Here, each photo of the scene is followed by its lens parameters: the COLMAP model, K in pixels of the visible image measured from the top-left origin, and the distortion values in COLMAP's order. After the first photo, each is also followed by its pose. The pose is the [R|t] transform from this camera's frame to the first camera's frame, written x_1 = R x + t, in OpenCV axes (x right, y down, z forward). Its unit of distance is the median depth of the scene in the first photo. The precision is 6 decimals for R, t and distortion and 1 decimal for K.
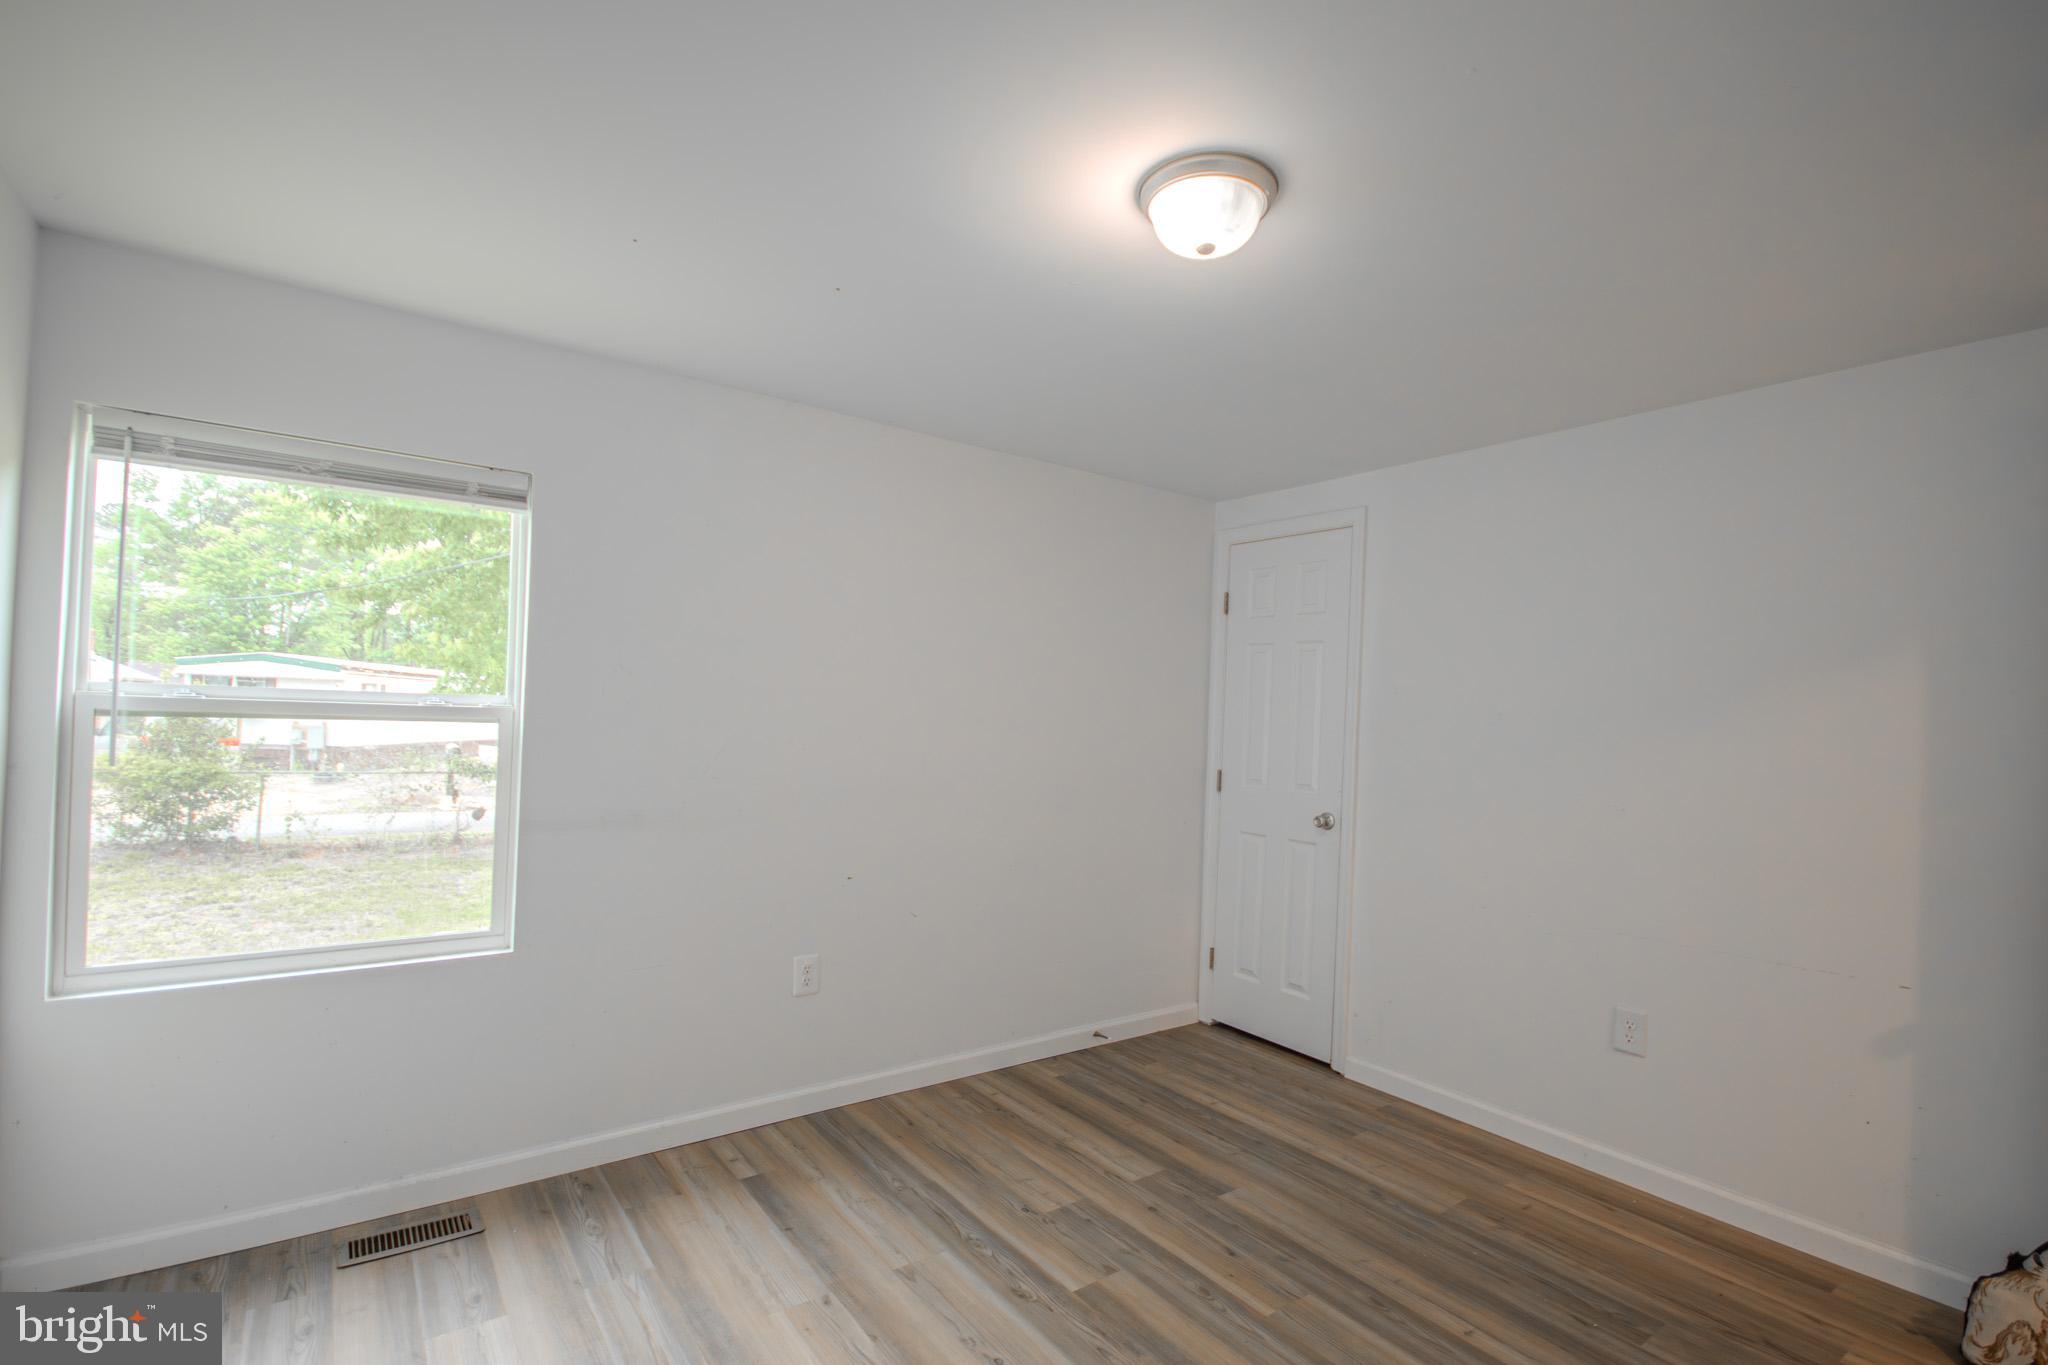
lens RADIAL K [[935.2, 0, 1024.2], [0, 935.2, 720.7], [0, 0, 1]] dist [0.001017, -0.012592]
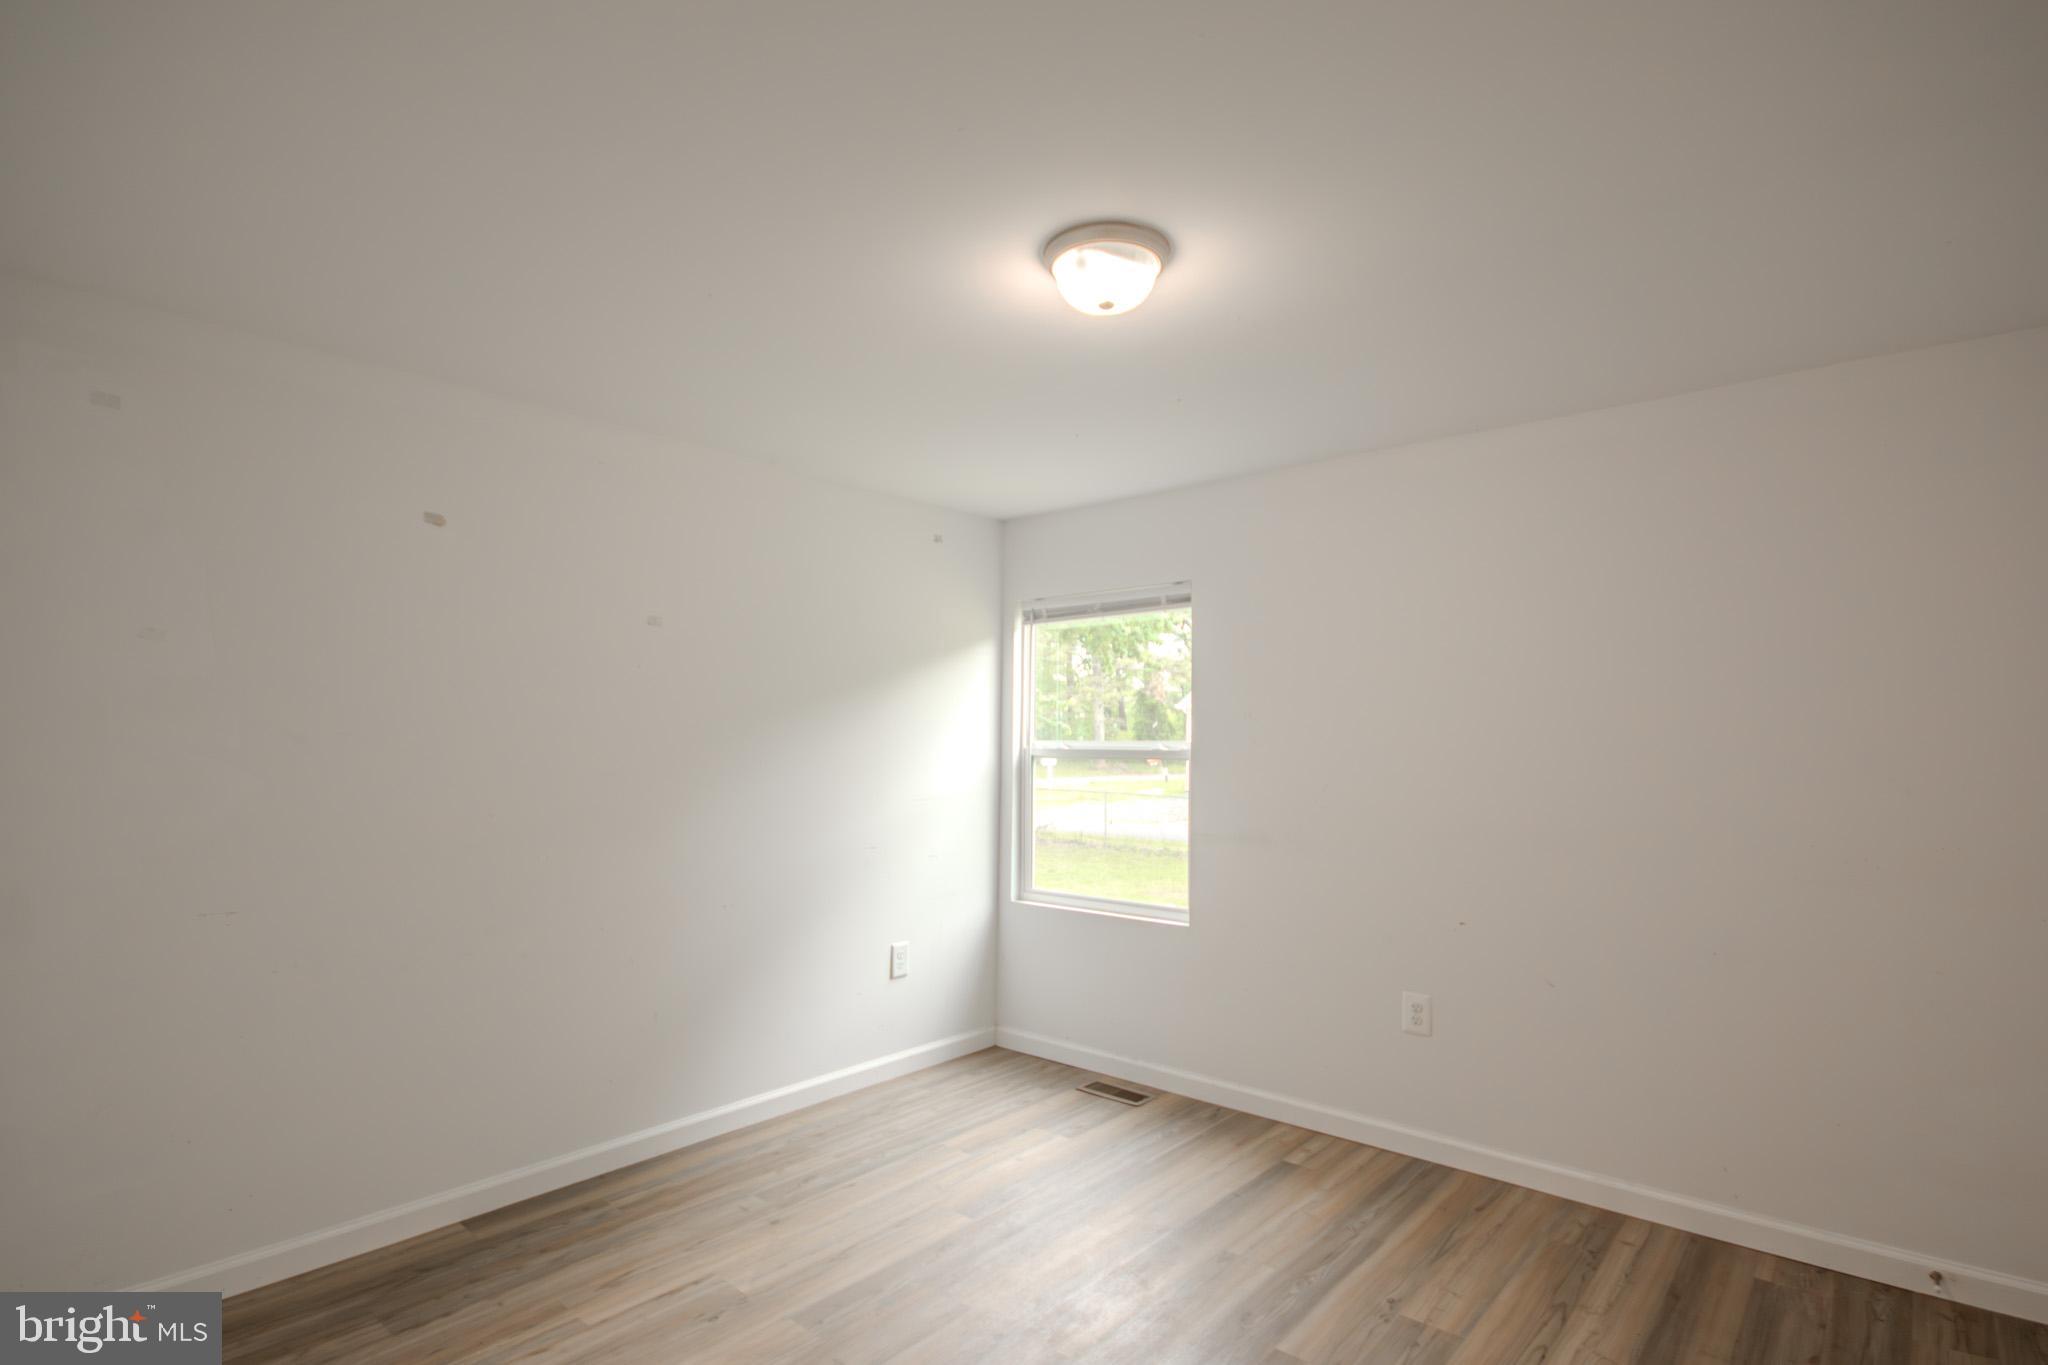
lens RADIAL K [[988.6, 0, 1027.4], [0, 988.6, 724.2], [0, 0, 1]] dist [0.001111, -0.010770]
pose [[0.215753, -0.050812, -0.975125, 0.816494], [0.001324, 0.998659, -0.051746, 0.024623], [0.976447, 0.009873, 0.215531, 0.430669]]
